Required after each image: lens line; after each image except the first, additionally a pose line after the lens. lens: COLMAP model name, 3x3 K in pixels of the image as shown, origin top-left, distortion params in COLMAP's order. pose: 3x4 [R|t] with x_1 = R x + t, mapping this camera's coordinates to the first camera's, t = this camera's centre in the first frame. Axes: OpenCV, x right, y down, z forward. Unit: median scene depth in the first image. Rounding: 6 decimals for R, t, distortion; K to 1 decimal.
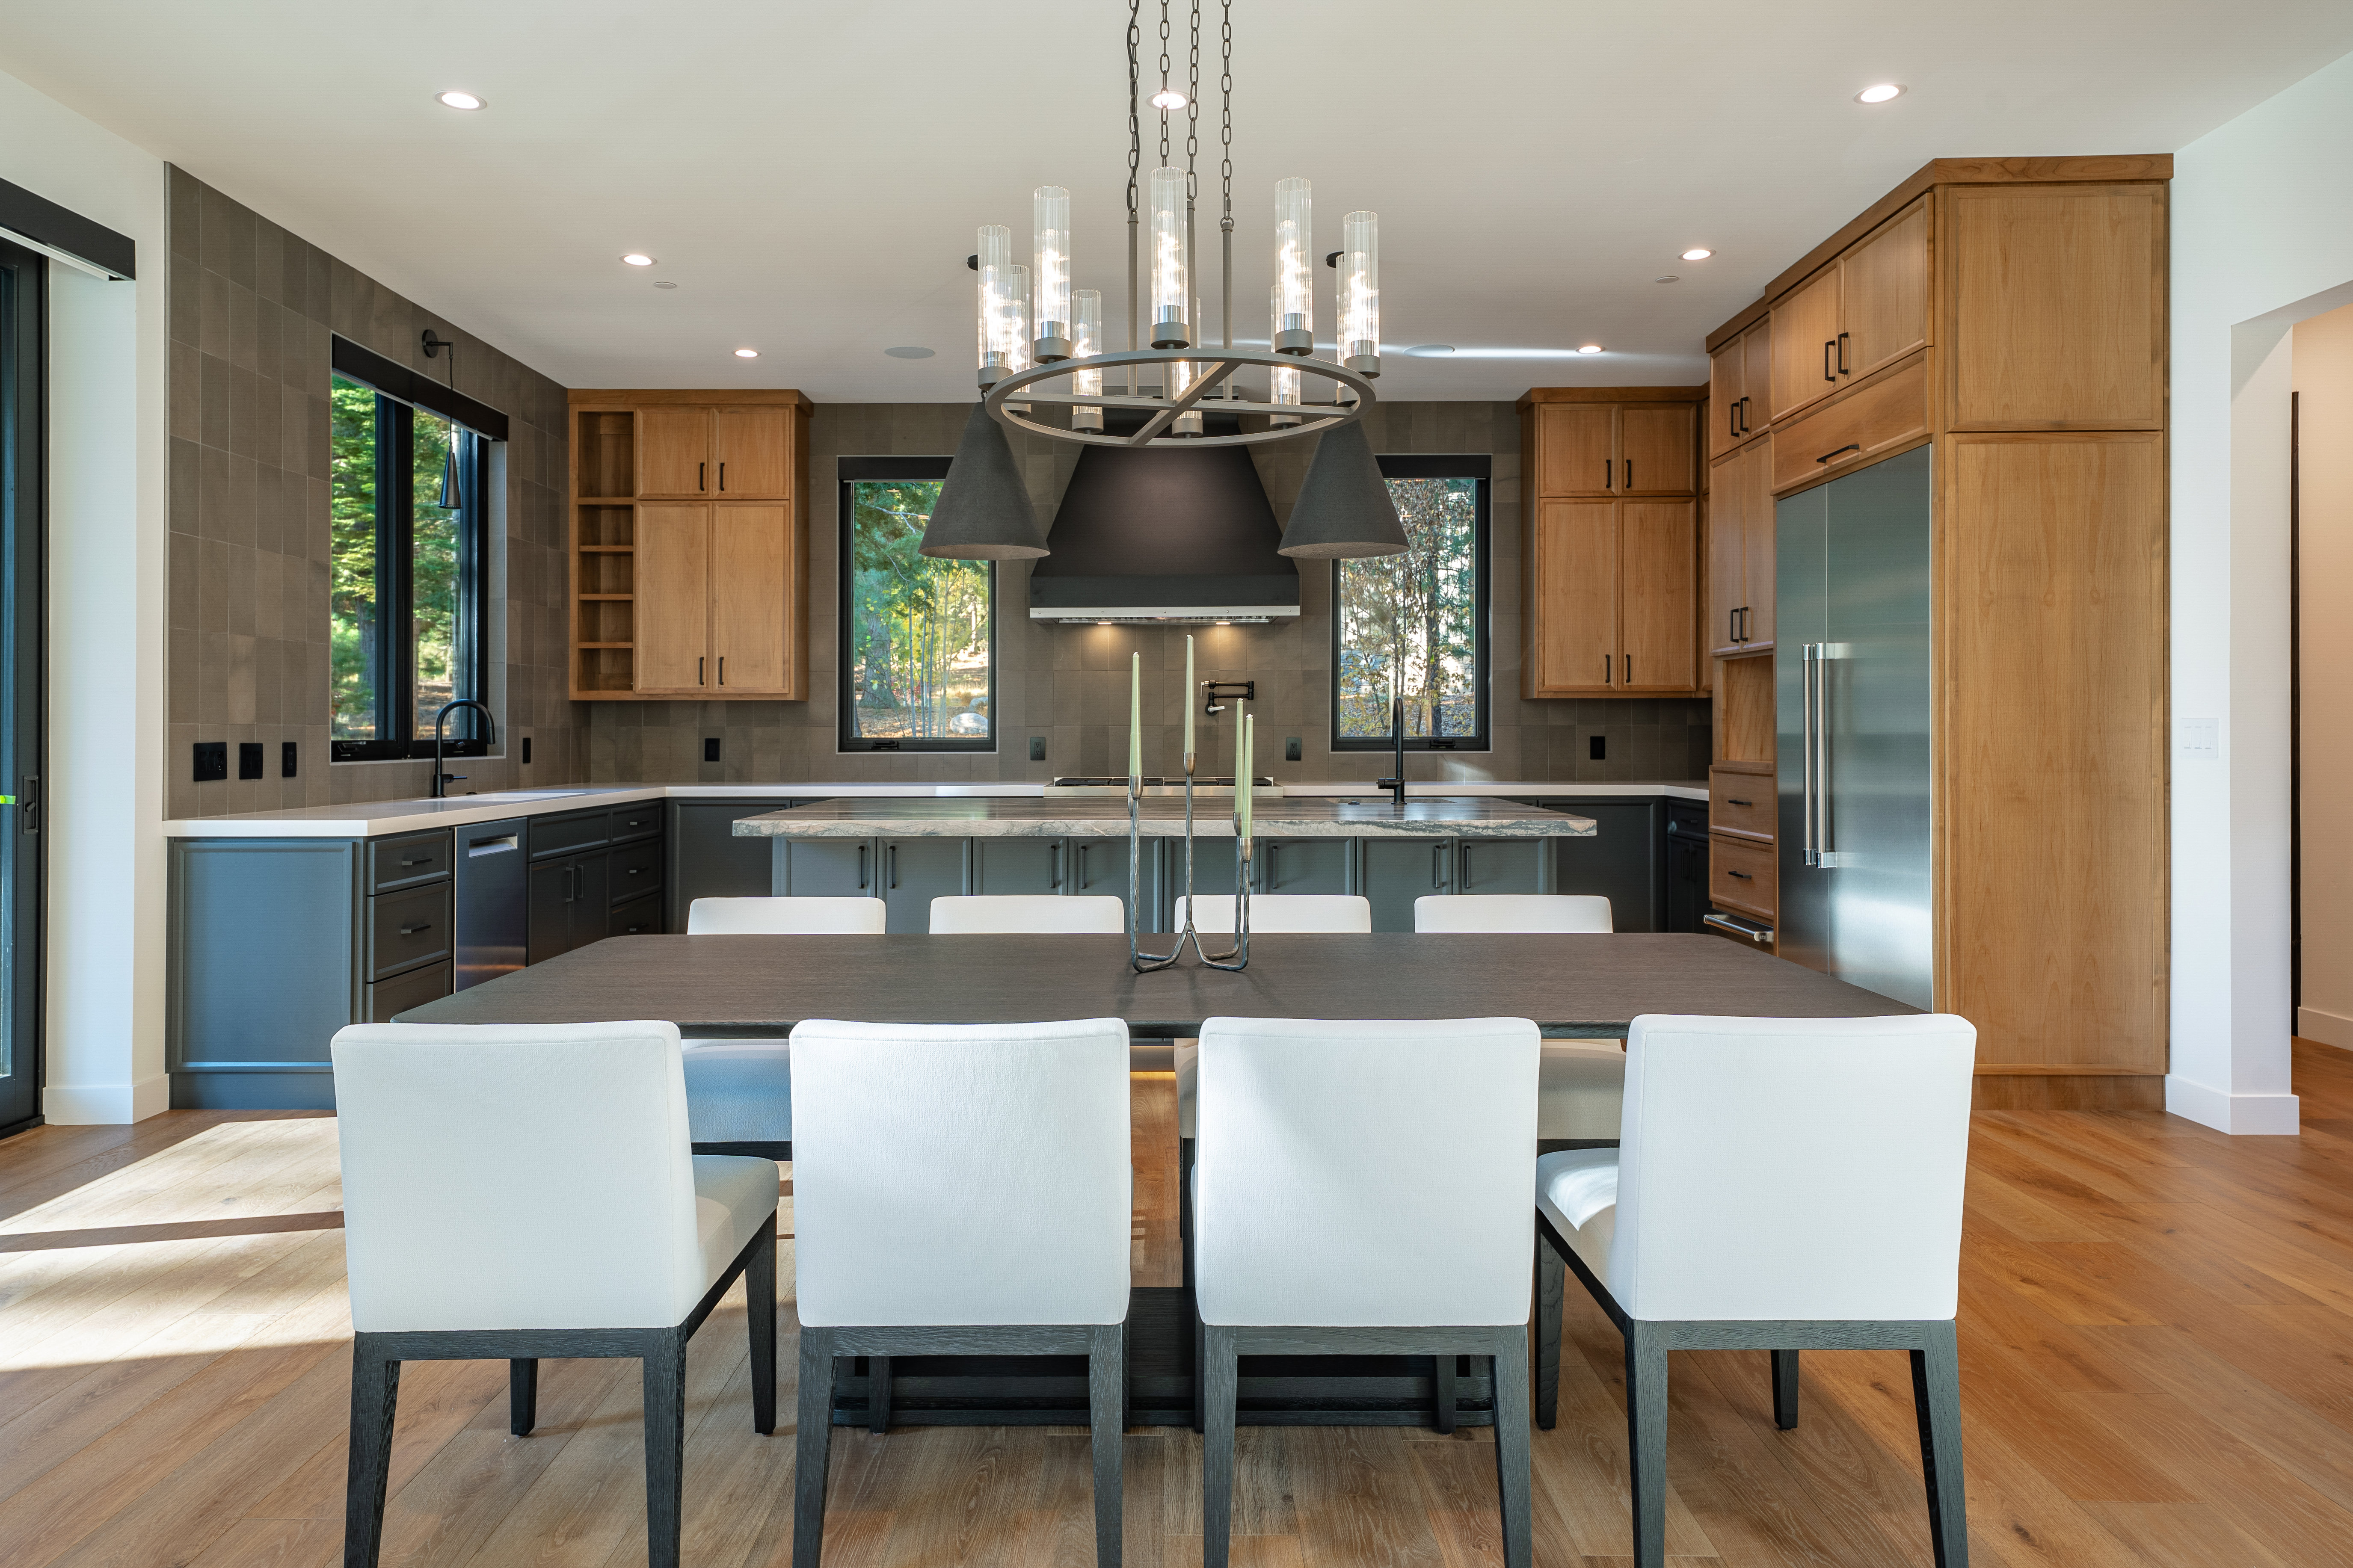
lens RADIAL K [[1493.9, 0, 1148.4], [0, 1493.9, 731.0], [0, 0, 1]] dist [0.019212, -0.001812]
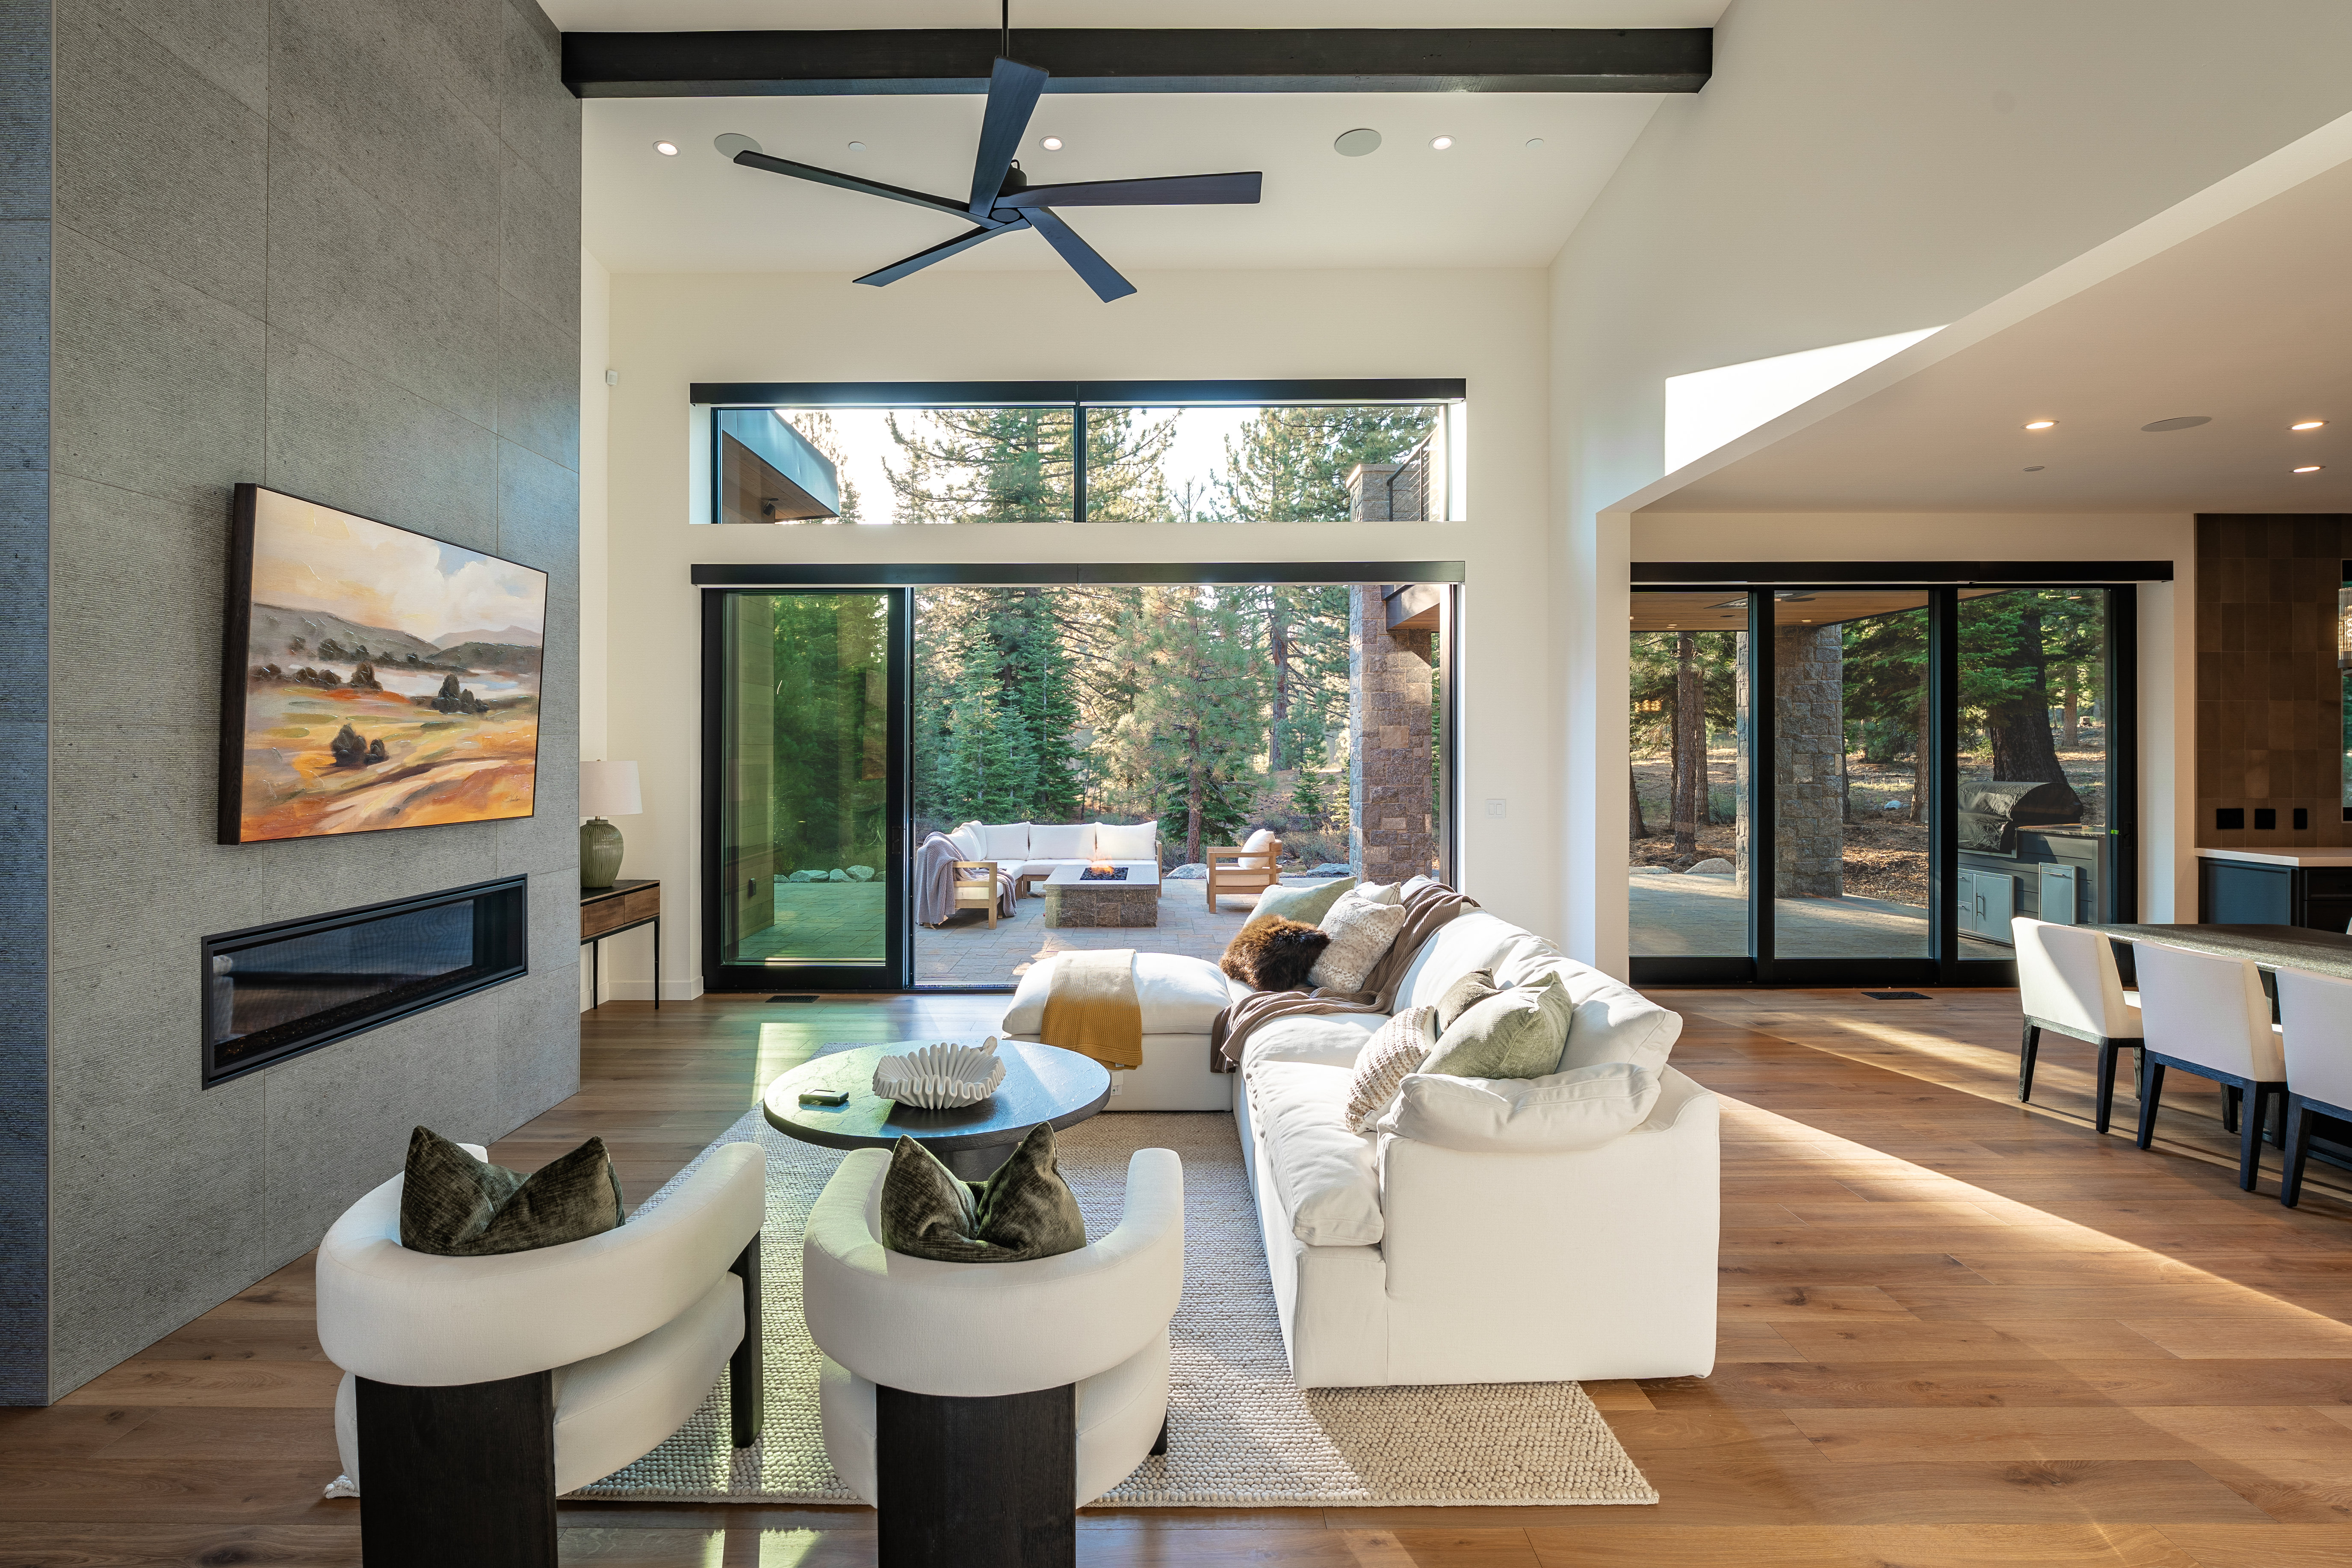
lens RADIAL K [[1135.9, 0, 1152.2], [0, 1135.9, 752.5], [0, 0, 1]] dist [-0.014312, -0.000239]
pose [[0.011883, 0.003369, -0.999924, 0.519043], [0.002232, 0.999992, 0.003396, -0.047366], [0.999927, -0.002273, 0.011876, -0.251564]]
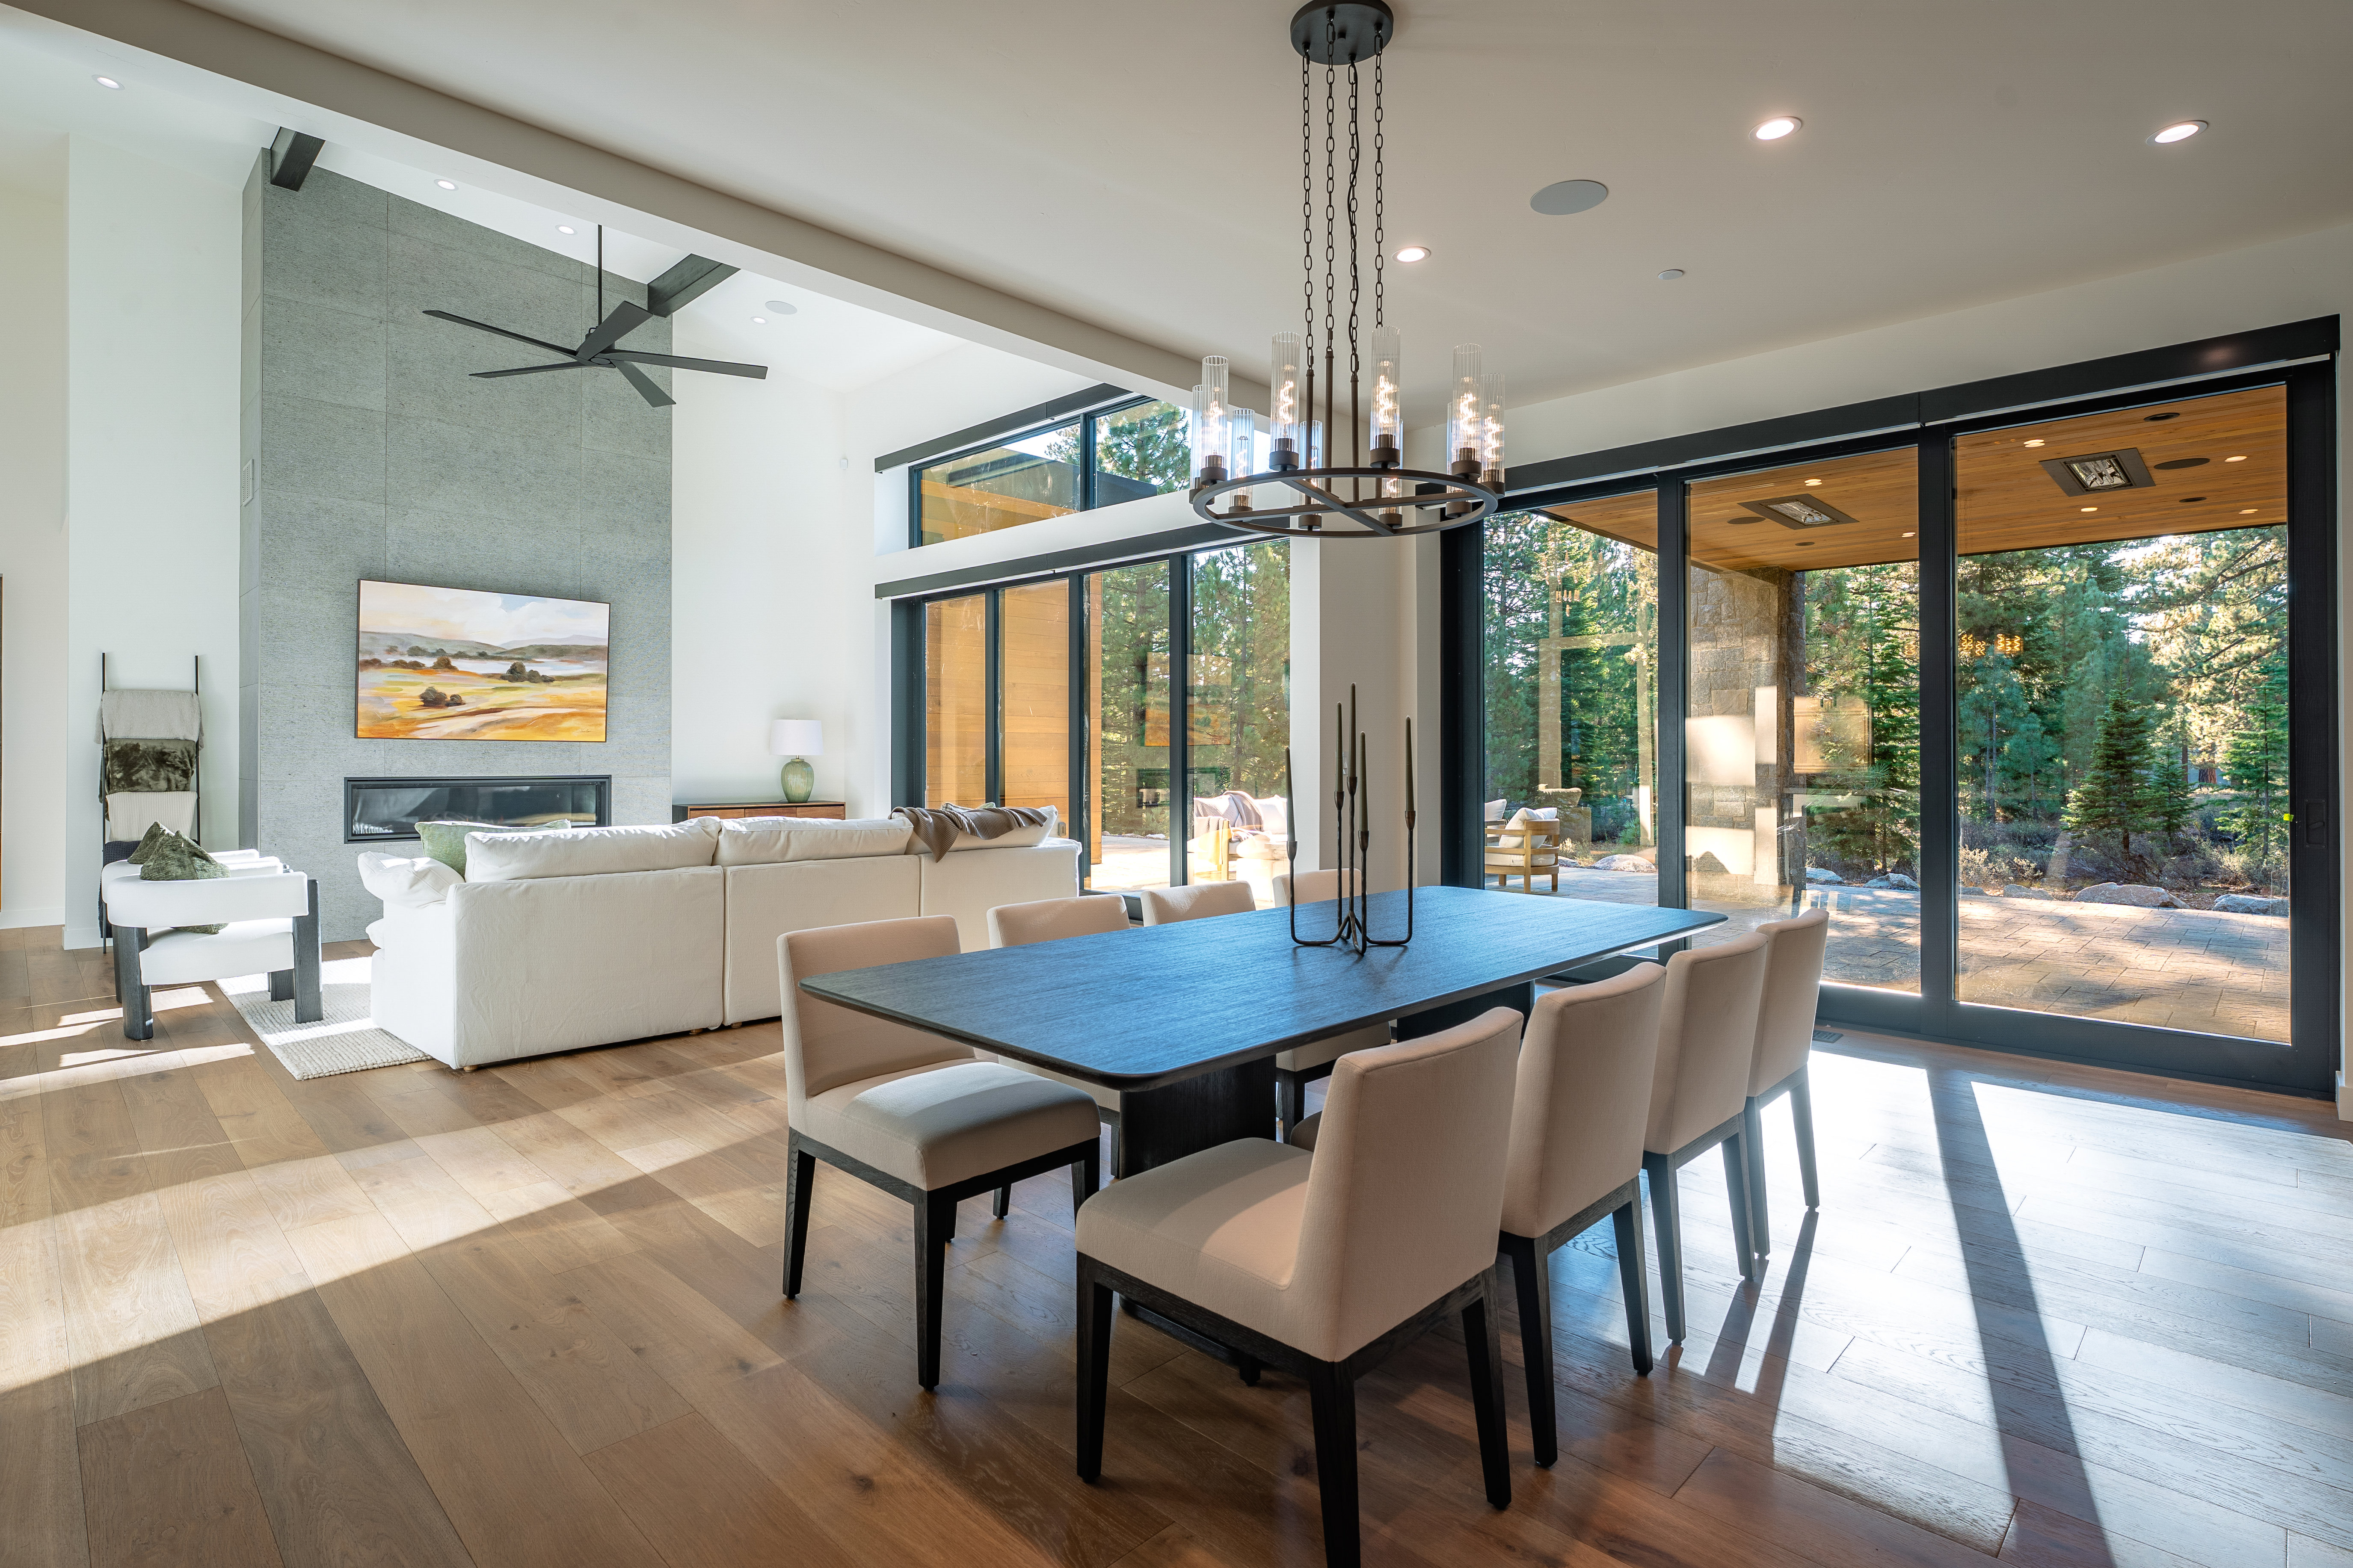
lens RADIAL K [[1151.2, 0, 1175.5], [0, 1151.2, 759.1], [0, 0, 1]] dist [-0.014092, -0.000069]
pose [[-0.690358, 0.001945, -0.723465, 0.315762], [-0.003372, 0.999977, 0.005906, -0.002378], [0.723460, 0.006517, -0.690335, 0.592852]]
